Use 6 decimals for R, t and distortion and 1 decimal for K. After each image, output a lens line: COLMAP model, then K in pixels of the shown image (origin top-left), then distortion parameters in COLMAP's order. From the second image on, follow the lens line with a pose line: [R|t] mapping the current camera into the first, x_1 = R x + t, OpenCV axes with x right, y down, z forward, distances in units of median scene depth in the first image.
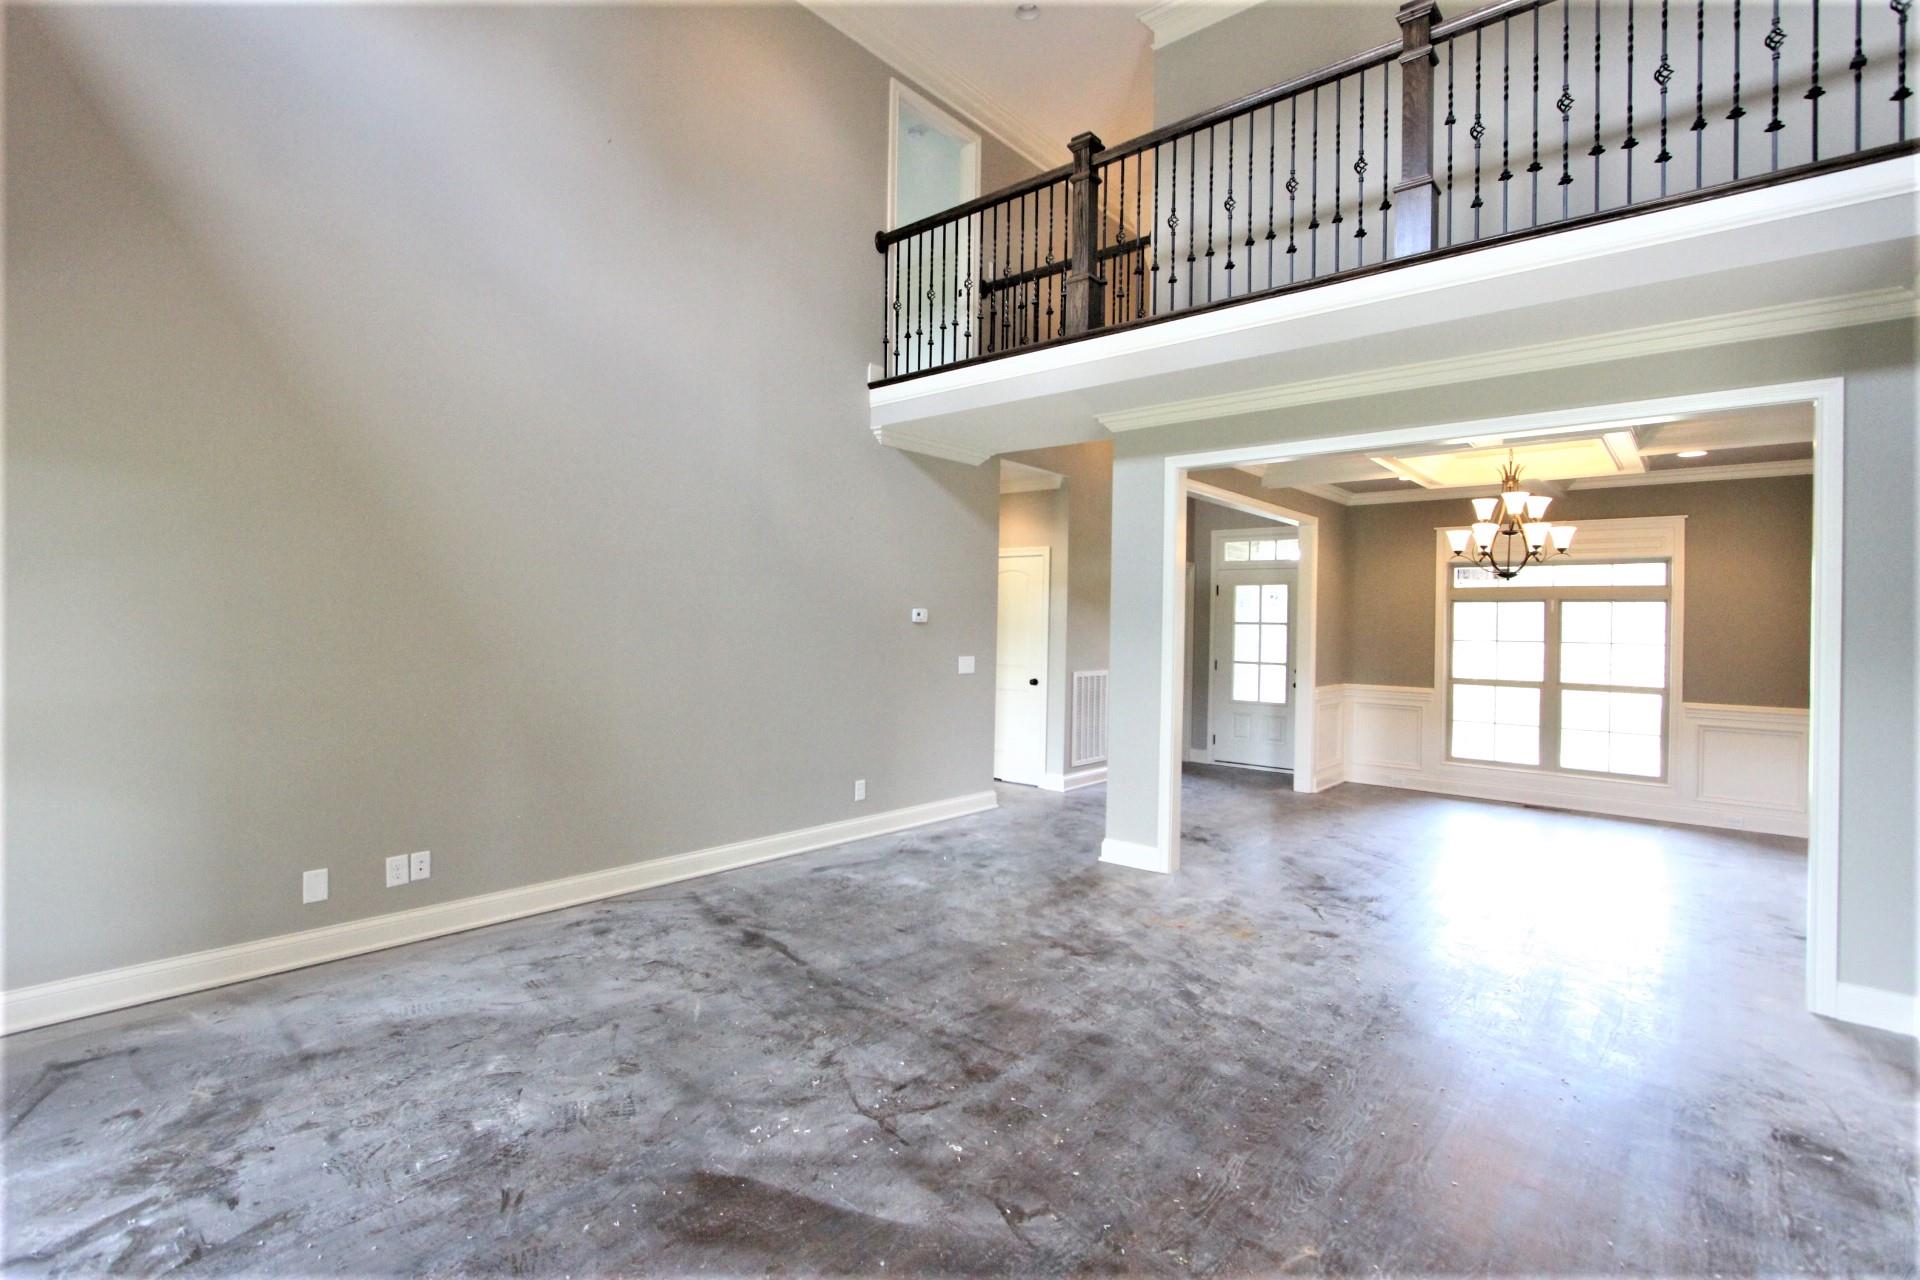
lens RADIAL K [[887.6, 0, 937.9], [0, 887.6, 619.5], [0, 0, 1]] dist [-0.014092, 0.001044]
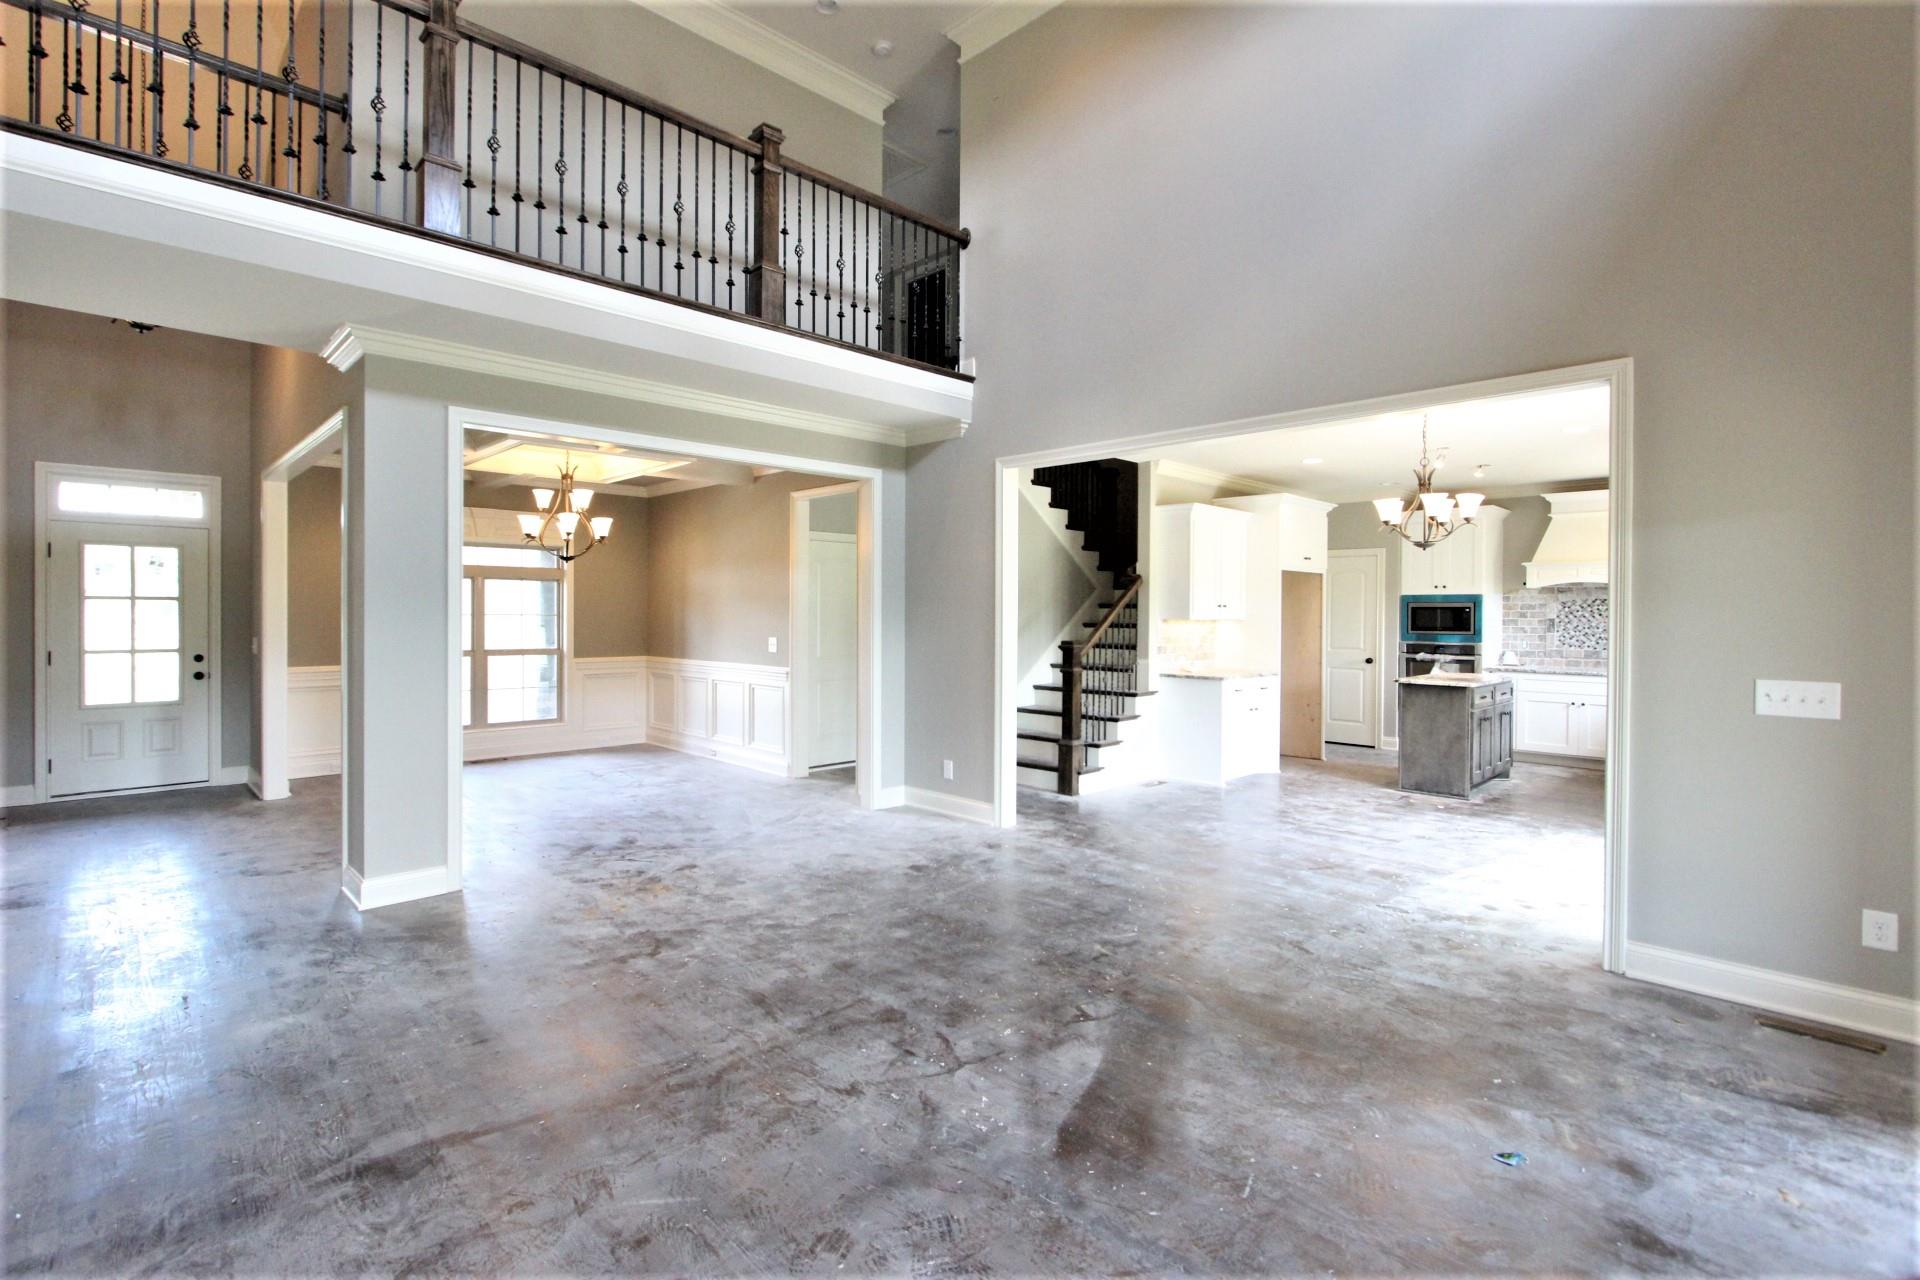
lens RADIAL K [[887.6, 0, 937.9], [0, 887.6, 619.5], [0, 0, 1]] dist [-0.014092, 0.001044]
pose [[0.076738, -0.025546, 0.996724, -0.821691], [-0.008434, 0.999619, 0.026269, -0.006570], [-0.997016, -0.010422, 0.076493, 0.687883]]
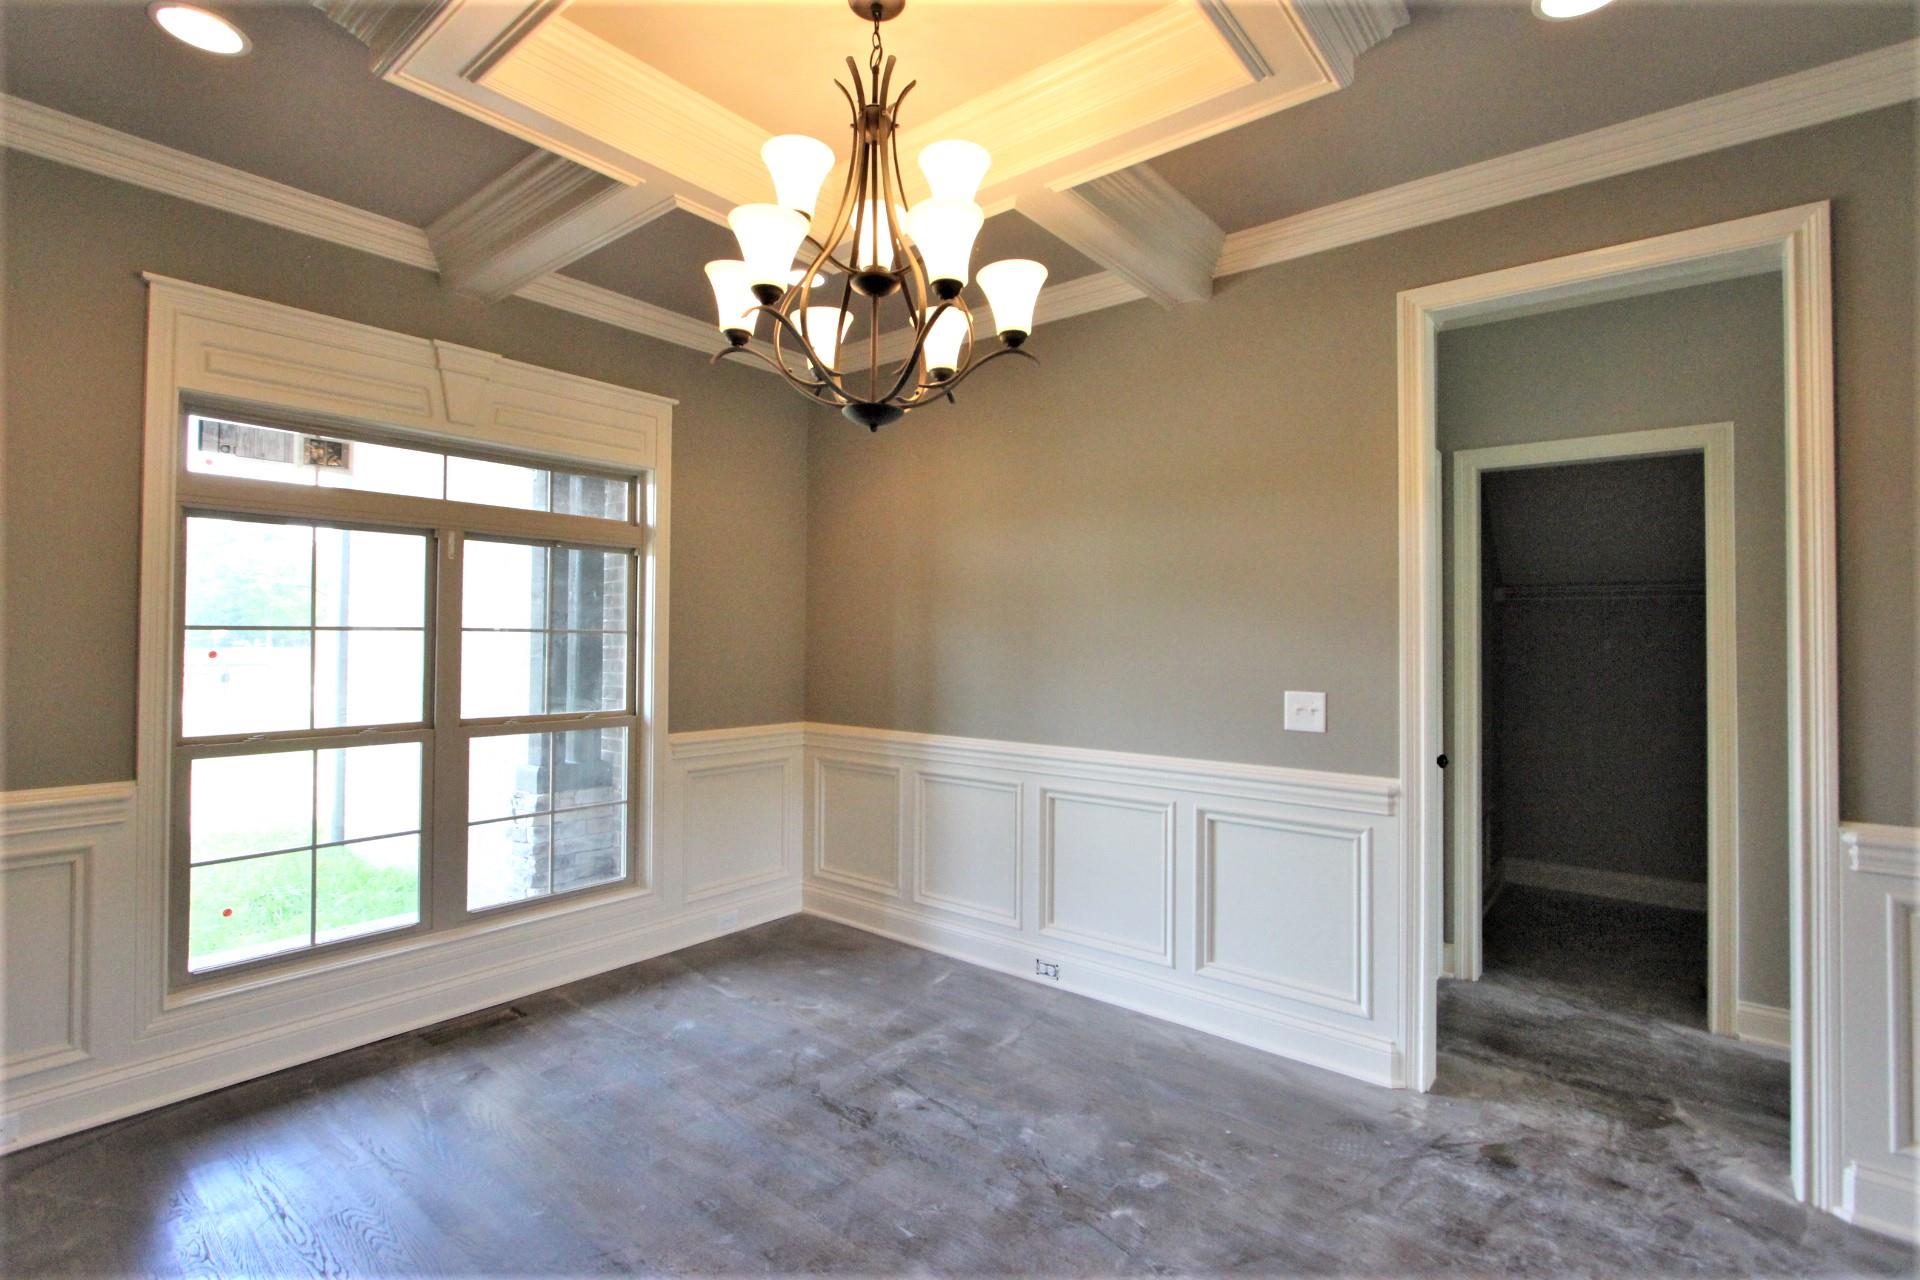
lens RADIAL K [[887.6, 0, 937.9], [0, 887.6, 619.5], [0, 0, 1]] dist [-0.014092, 0.001044]
pose [[-0.035849, -0.004467, 0.999347, 0.529124], [-0.011146, 0.999930, 0.004070, 0.034950], [-0.999295, -0.010993, -0.035896, 1.616276]]
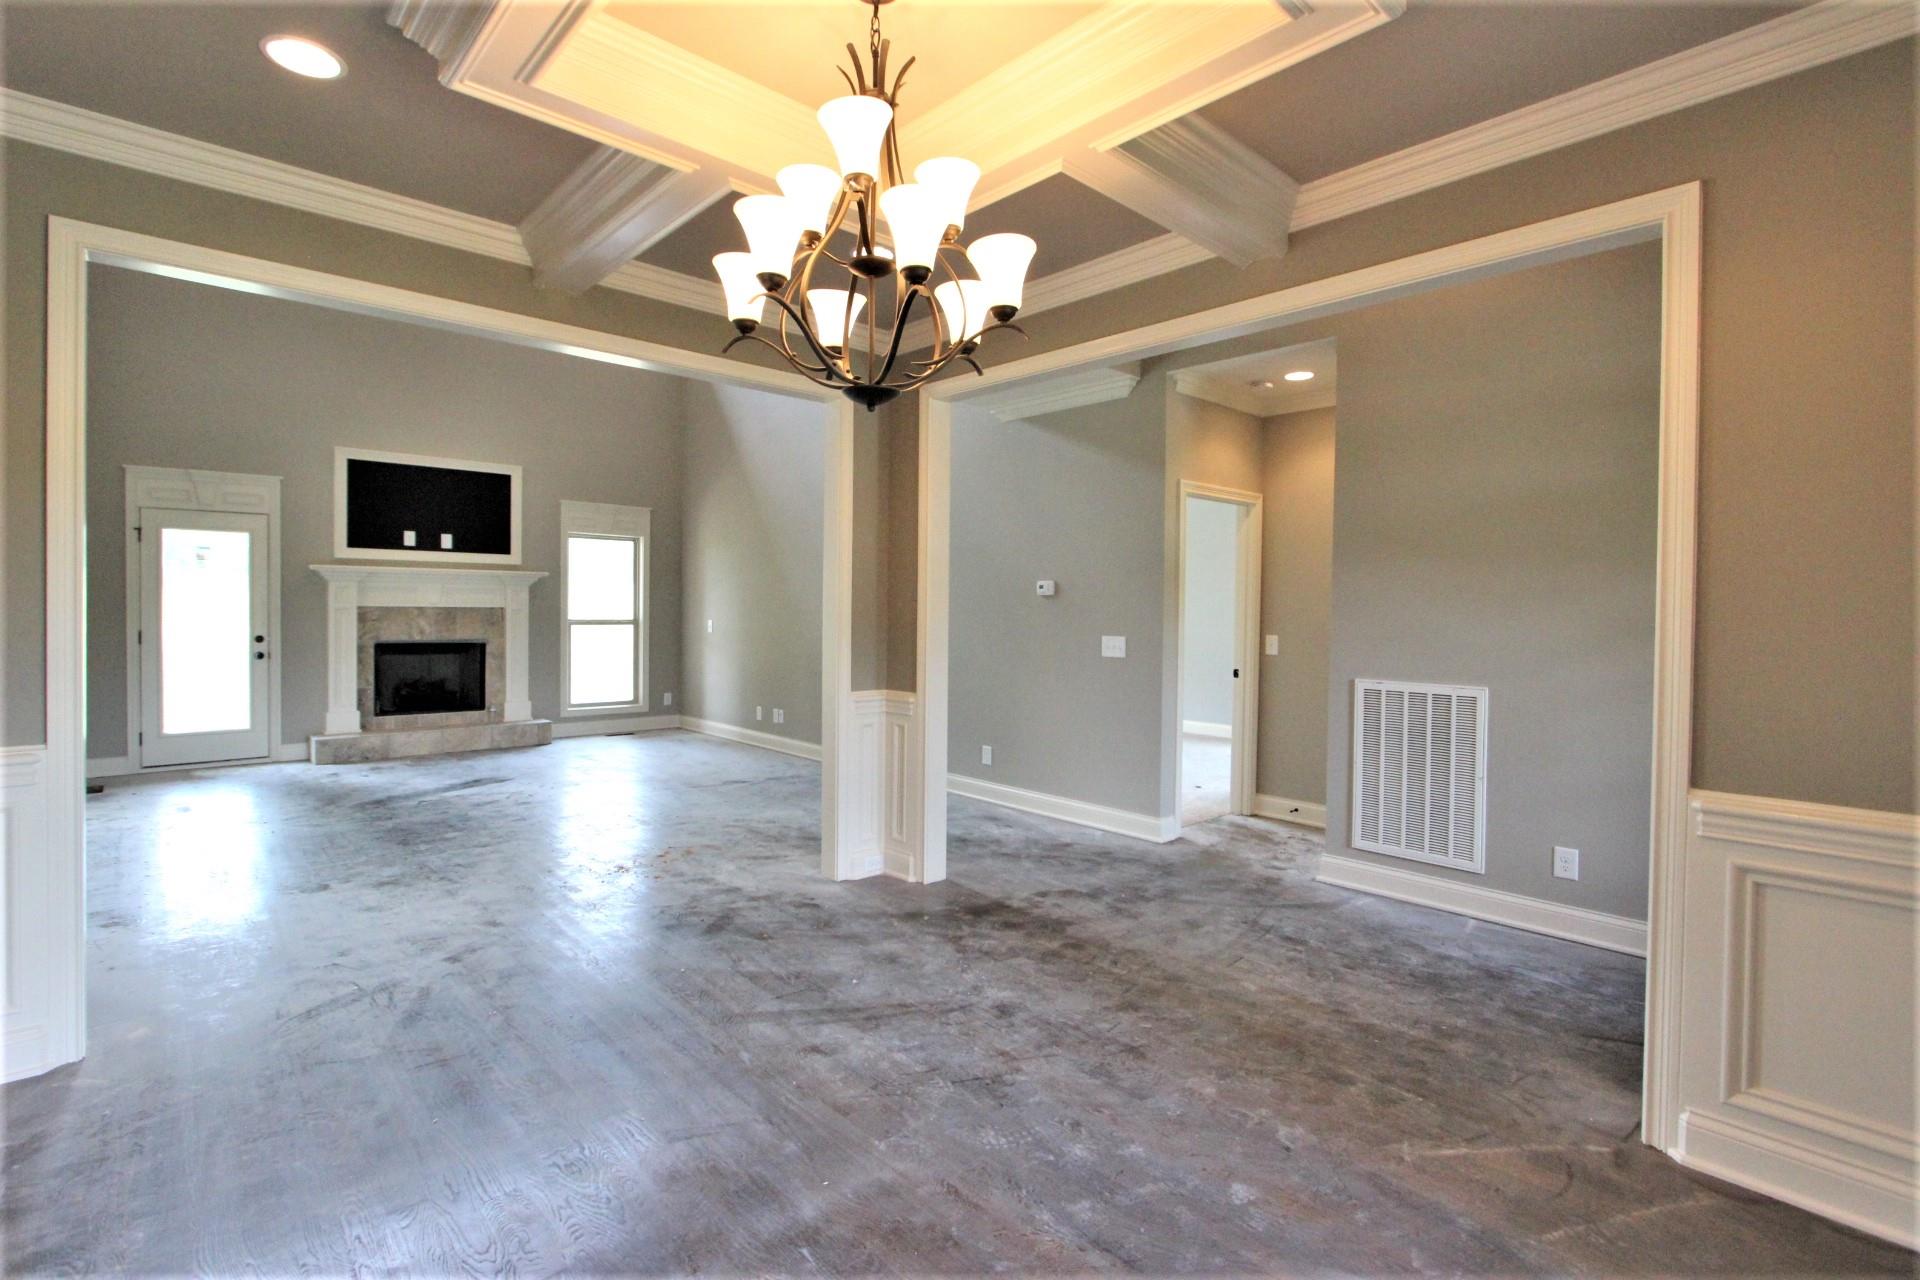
lens RADIAL K [[887.6, 0, 937.9], [0, 887.6, 619.5], [0, 0, 1]] dist [-0.014092, 0.001044]
pose [[-0.107356, -0.005285, -0.994207, 1.628150], [-0.010373, 0.999937, -0.004195, 0.059378], [0.994166, 0.009863, -0.107404, 1.763900]]
